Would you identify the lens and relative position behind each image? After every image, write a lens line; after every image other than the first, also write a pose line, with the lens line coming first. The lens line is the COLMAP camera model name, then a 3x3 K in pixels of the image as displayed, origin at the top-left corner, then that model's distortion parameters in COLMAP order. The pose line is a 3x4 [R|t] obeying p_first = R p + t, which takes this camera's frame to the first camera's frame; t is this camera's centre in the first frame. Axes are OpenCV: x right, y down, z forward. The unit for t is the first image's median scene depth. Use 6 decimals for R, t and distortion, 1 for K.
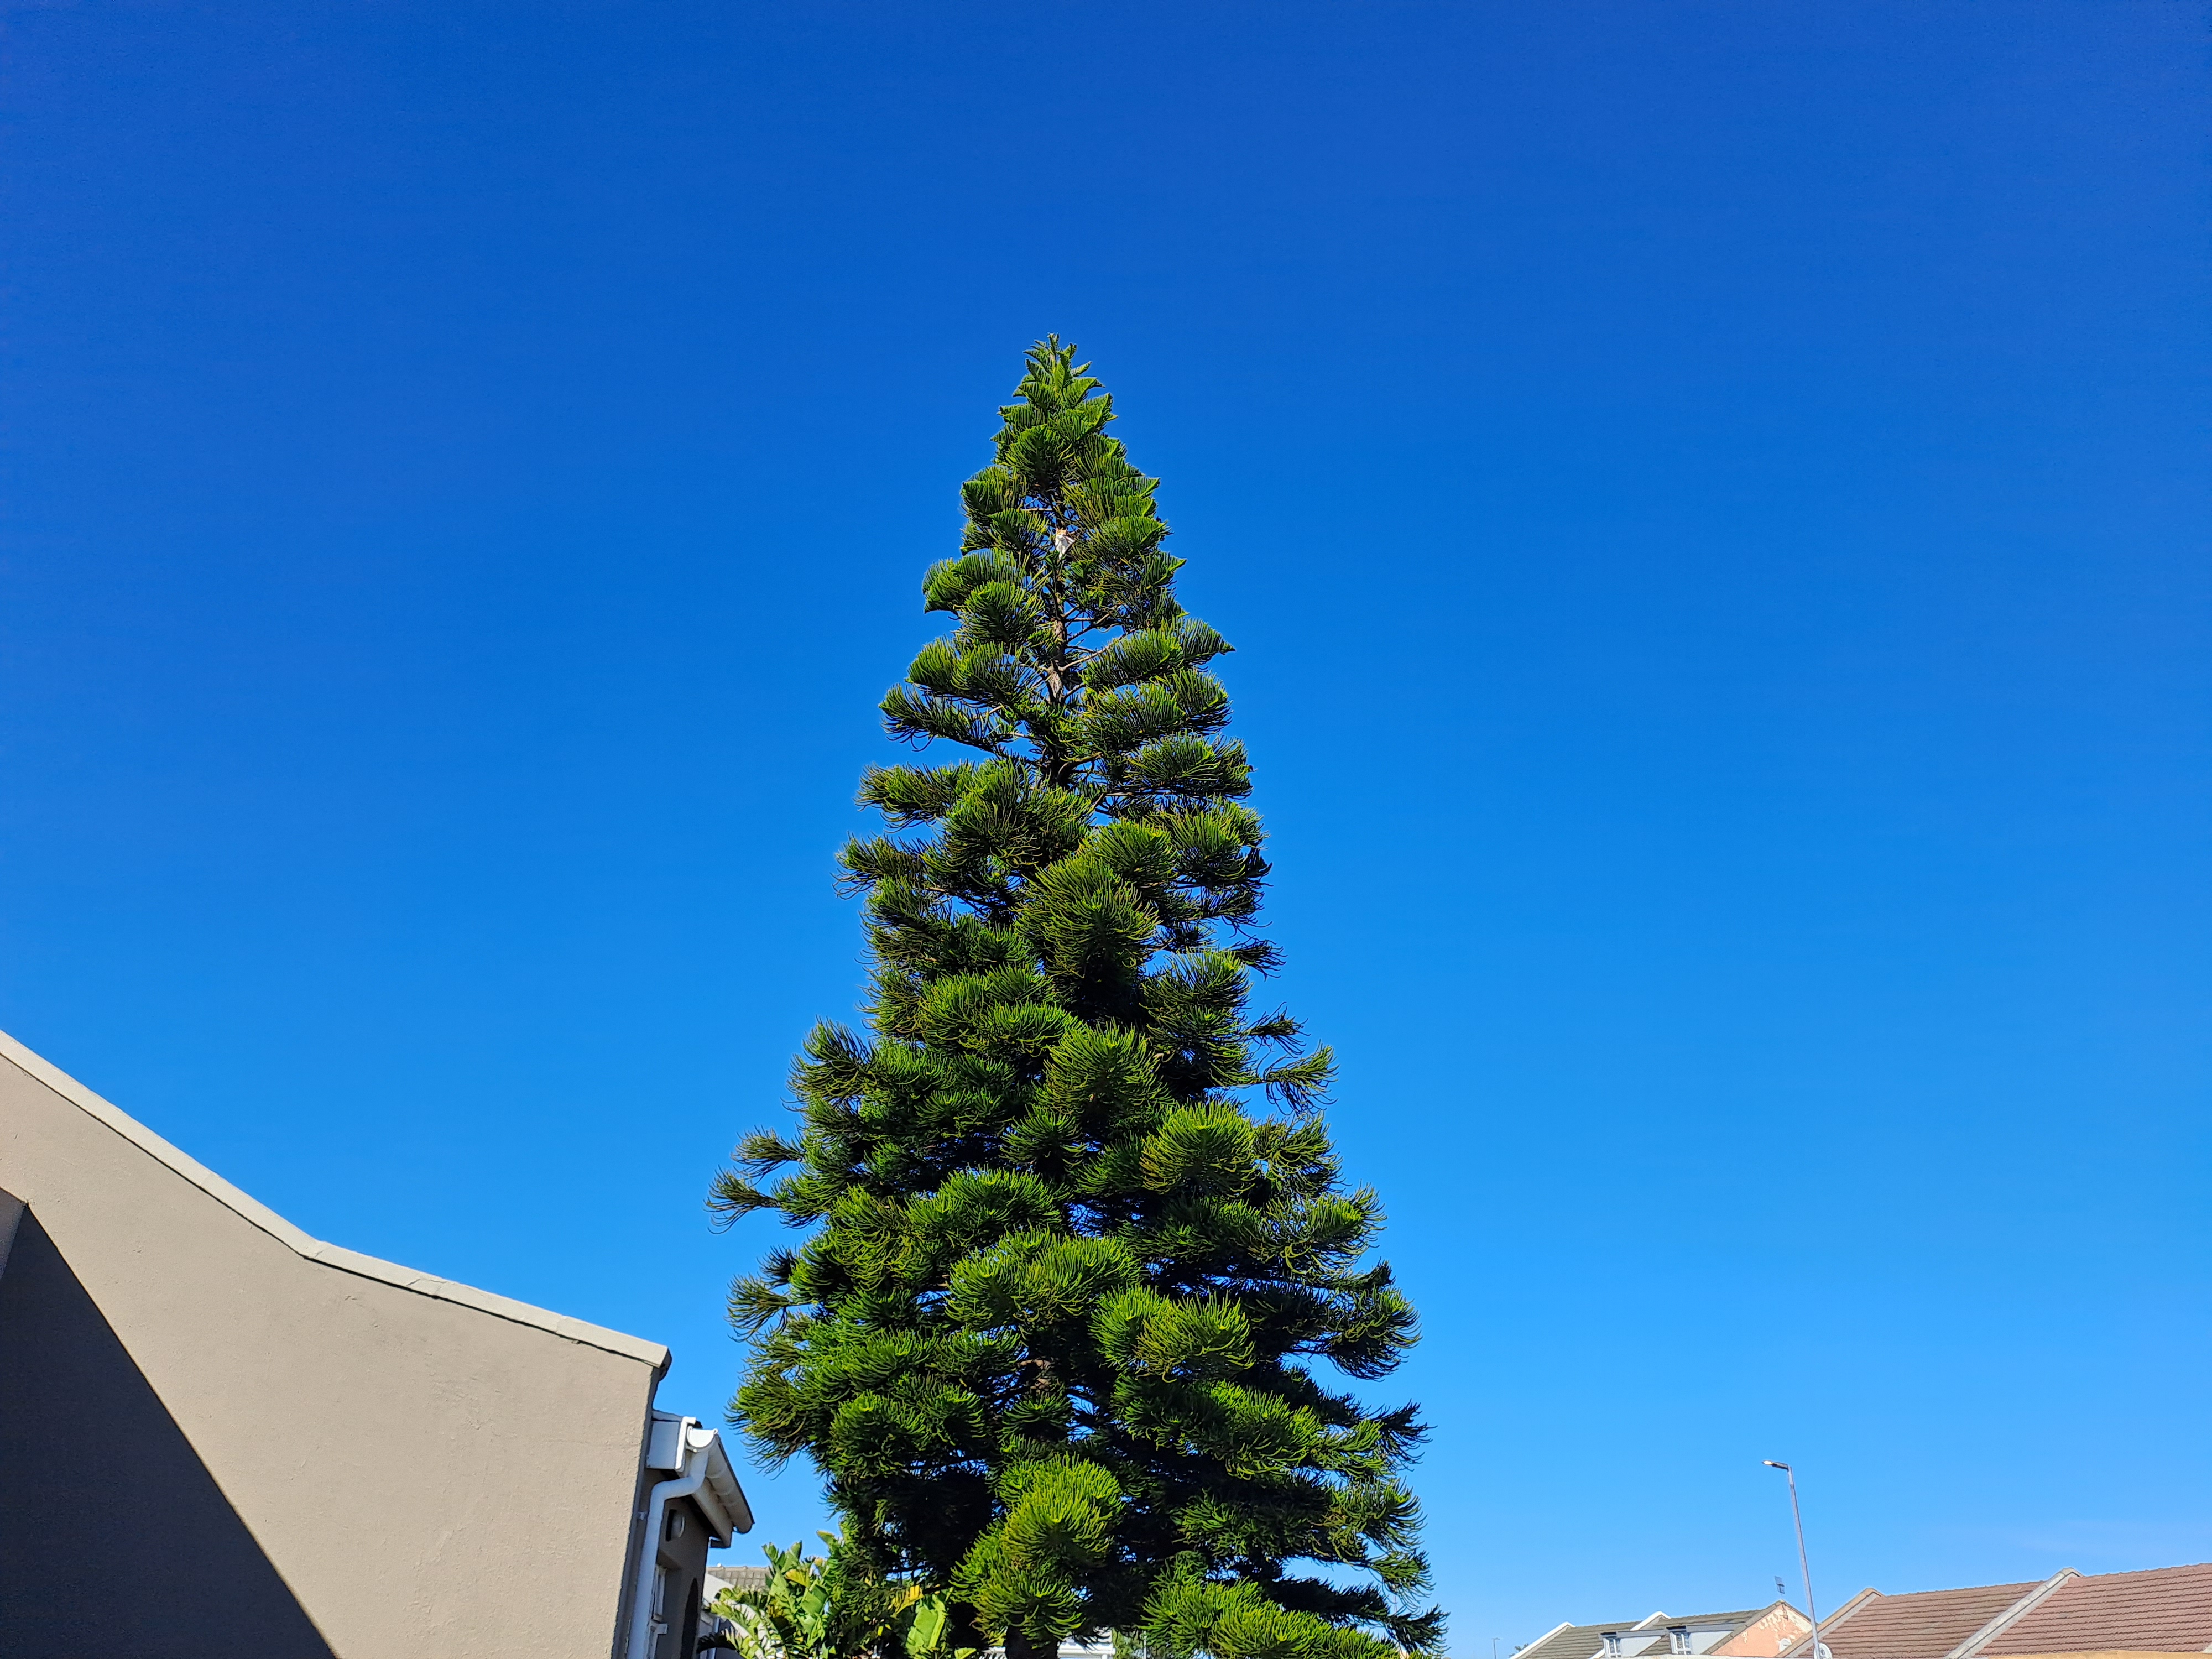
lens RADIAL K [[1601.8, 0, 1075.2], [0, 1601.8, 853.3], [0, 0, 1]] dist [0.060736, -0.036832]
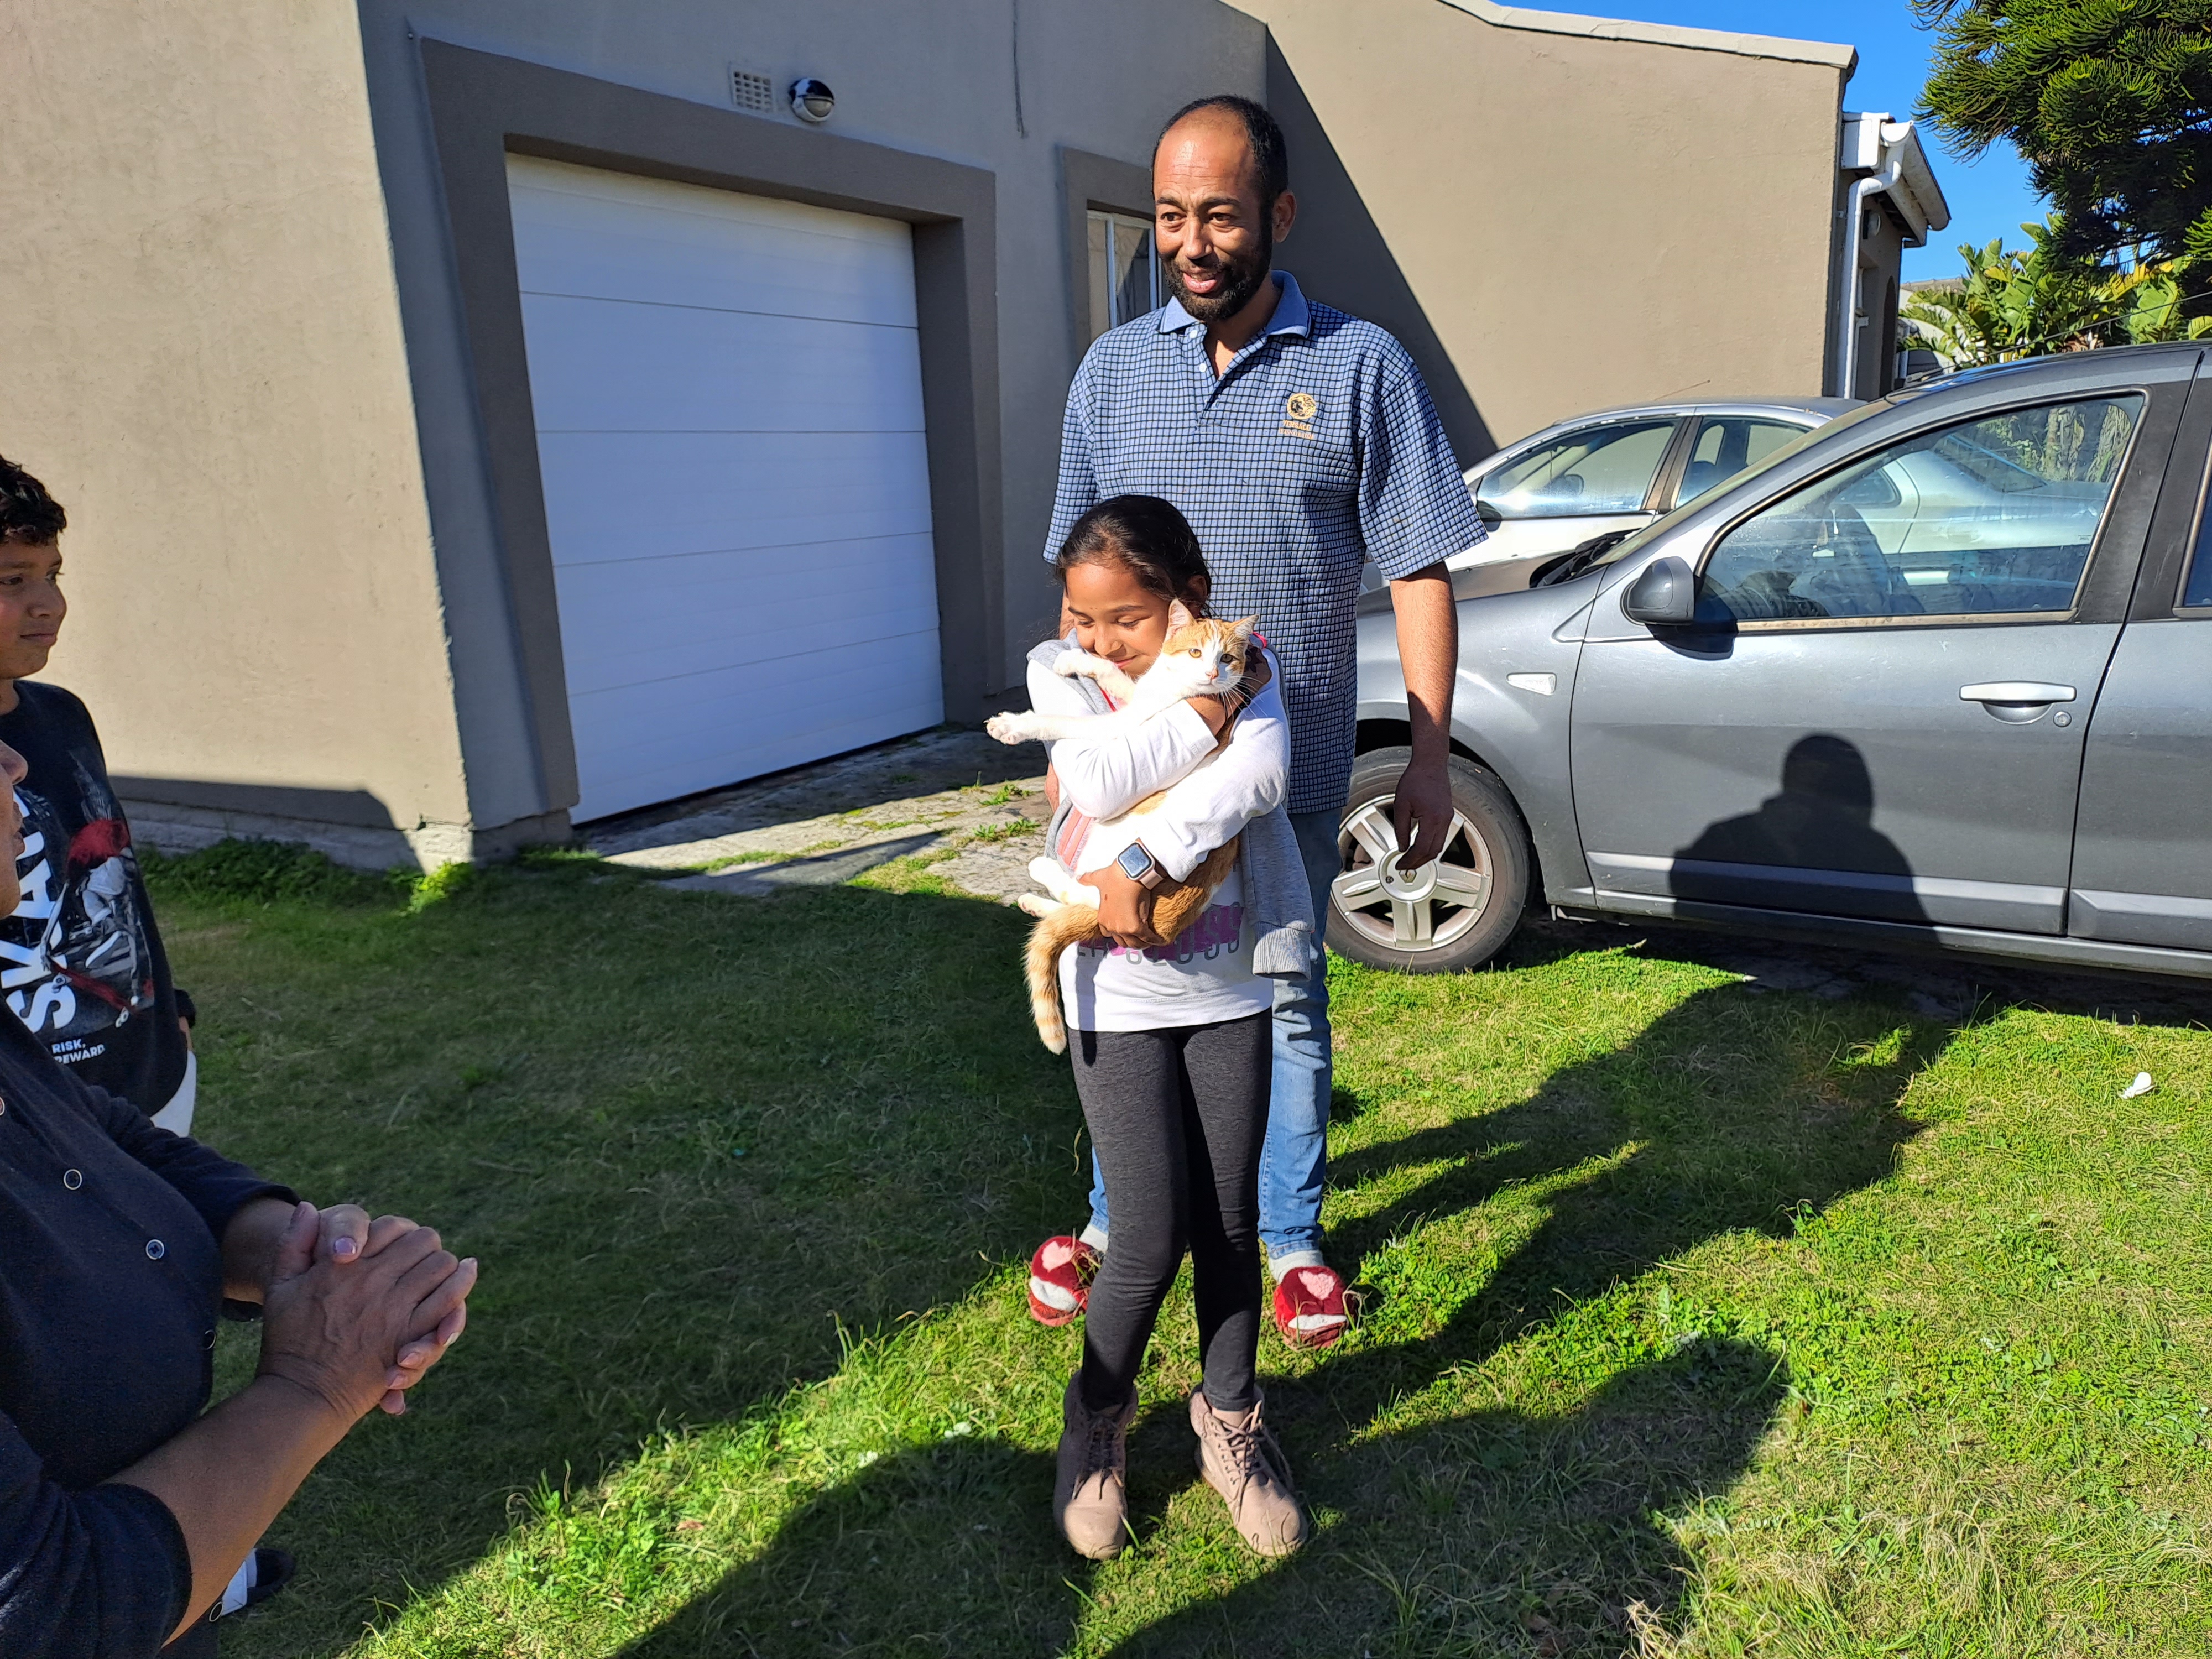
lens RADIAL K [[1648.7, 0, 1166.5], [0, 1648.7, 800.9], [0, 0, 1]] dist [0.048855, -0.022296]
pose [[0.823405, 0.067151, -0.563466, 0.007426], [0.310557, 0.777740, 0.546511, -0.018344], [0.474929, -0.624988, 0.619541, -0.087898]]
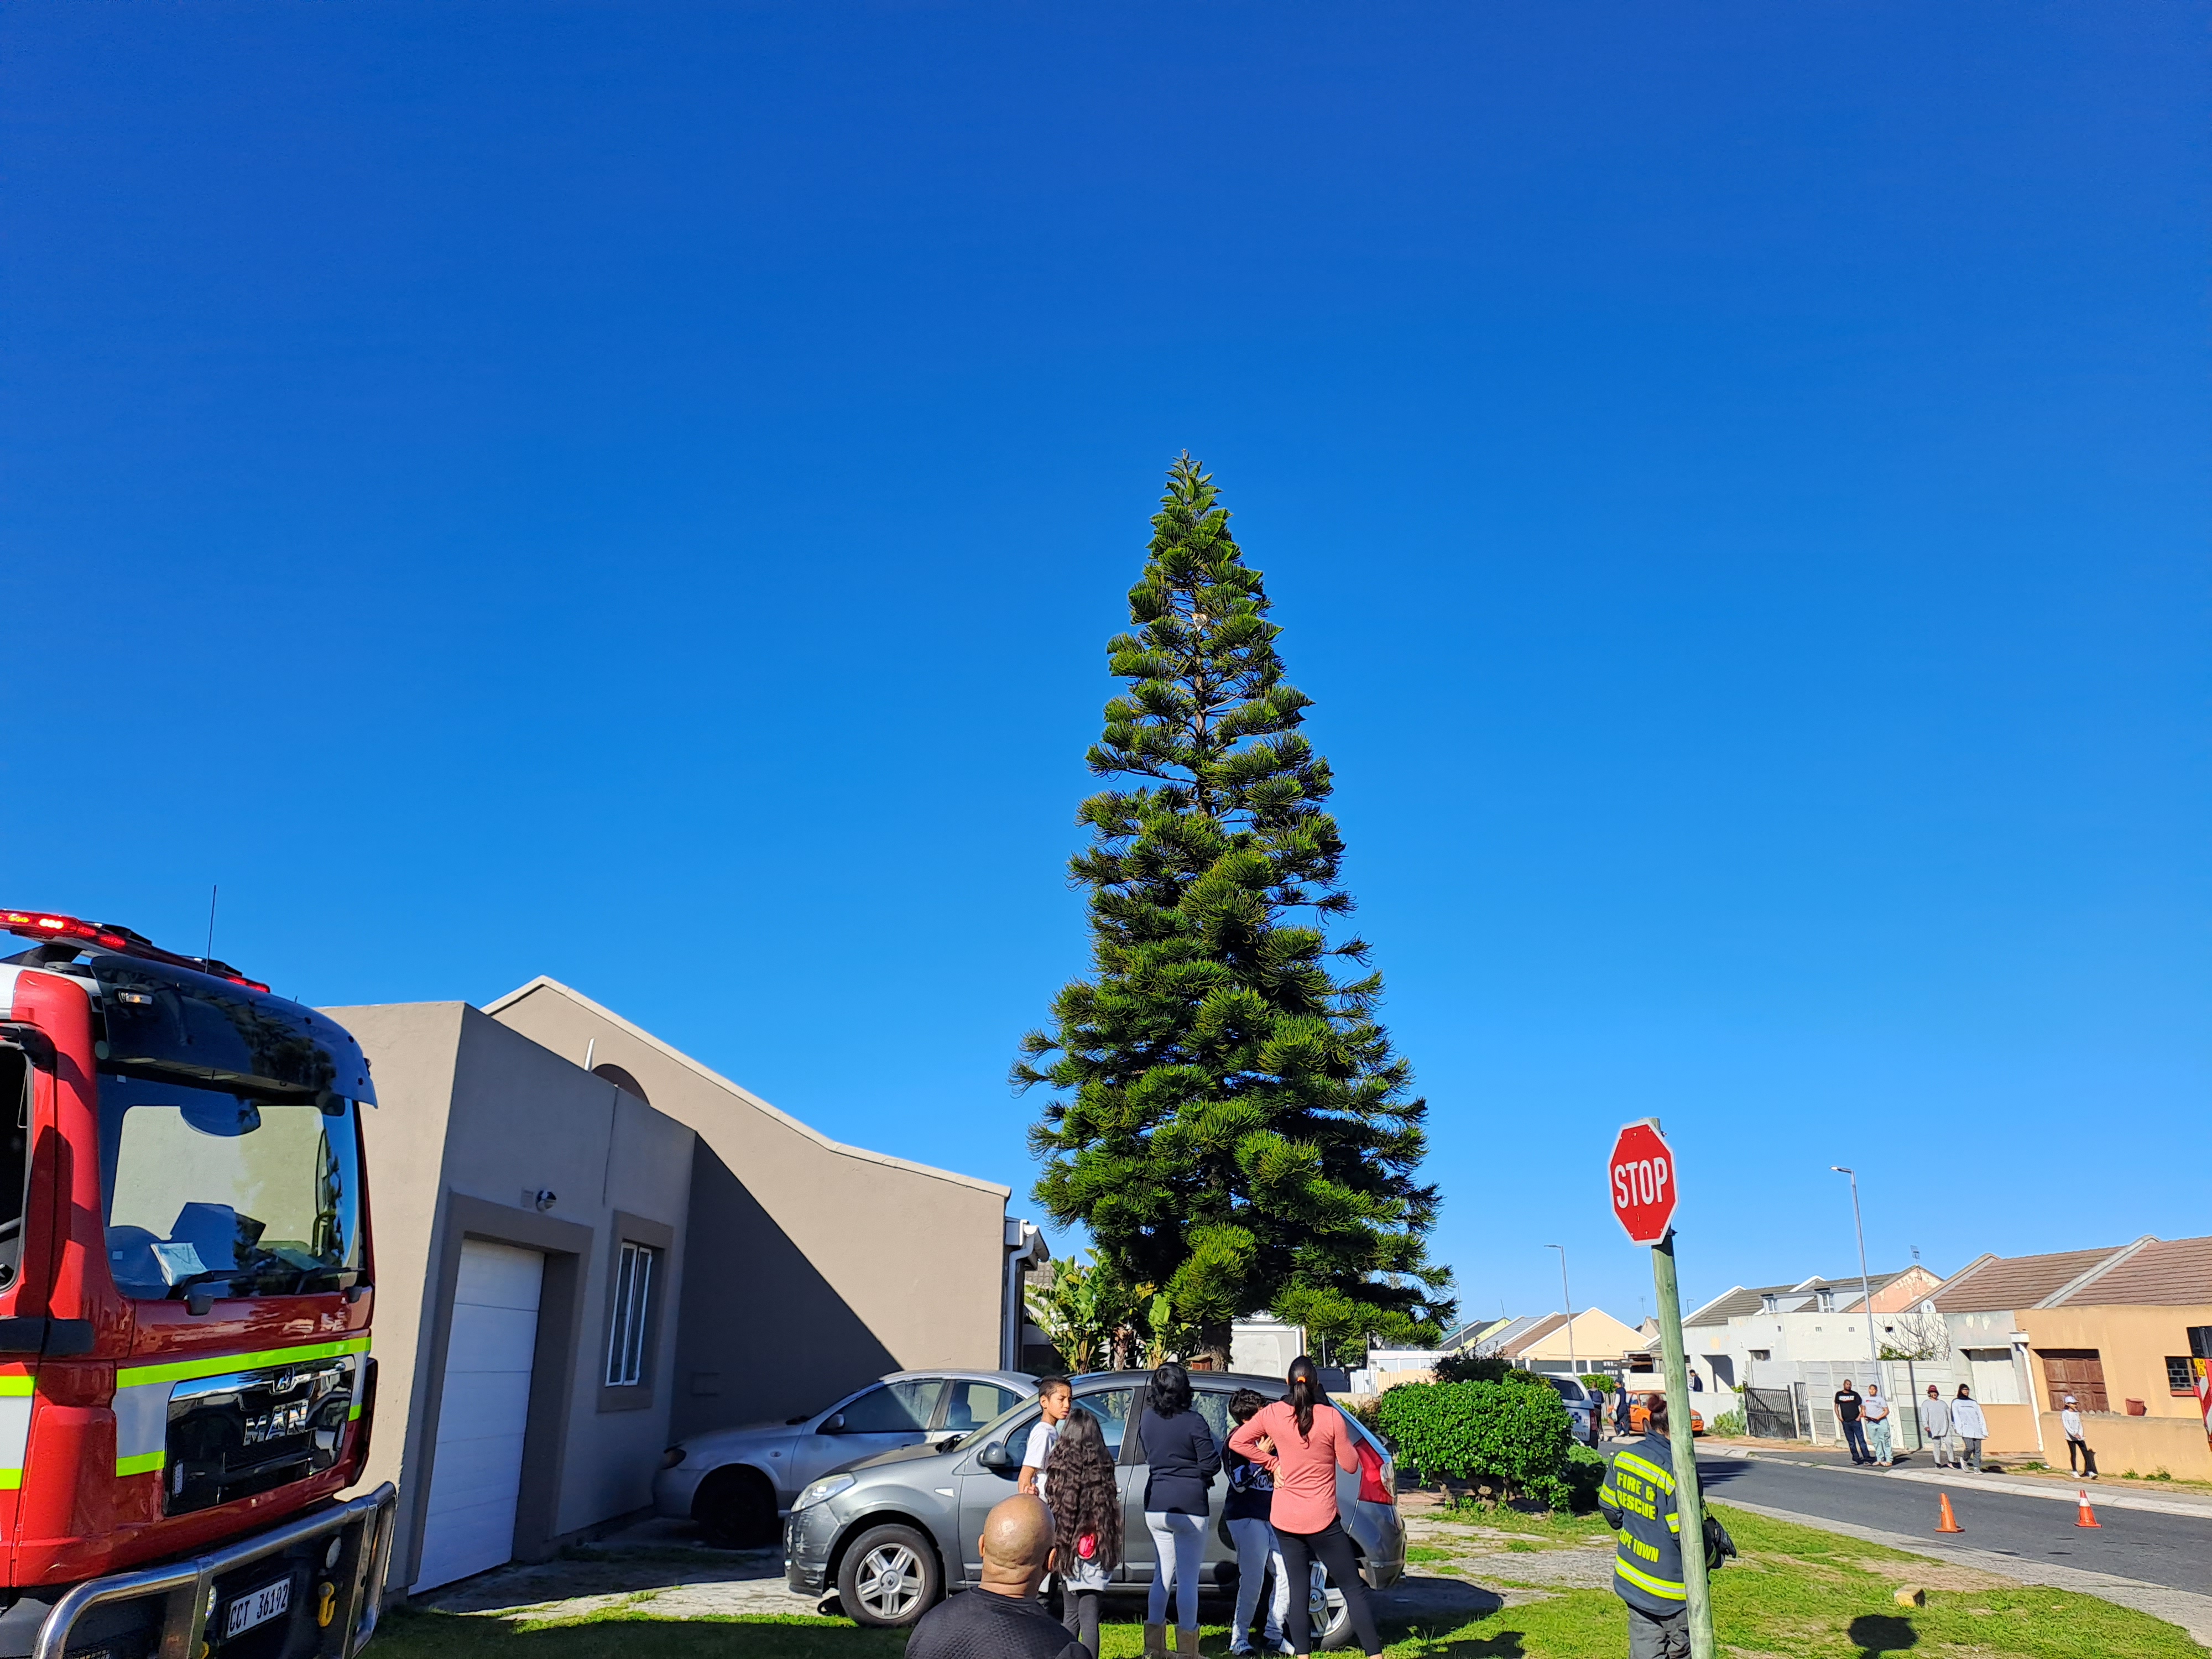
lens RADIAL K [[1601.8, 0, 1094.0], [0, 1601.8, 841.3], [0, 0, 1]] dist [0.060736, -0.036832]
pose [[0.990996, -0.056311, -0.121470, 0.078123], [0.076030, 0.983466, 0.164362, -0.295996], [0.110207, -0.172117, 0.978892, -0.584444]]
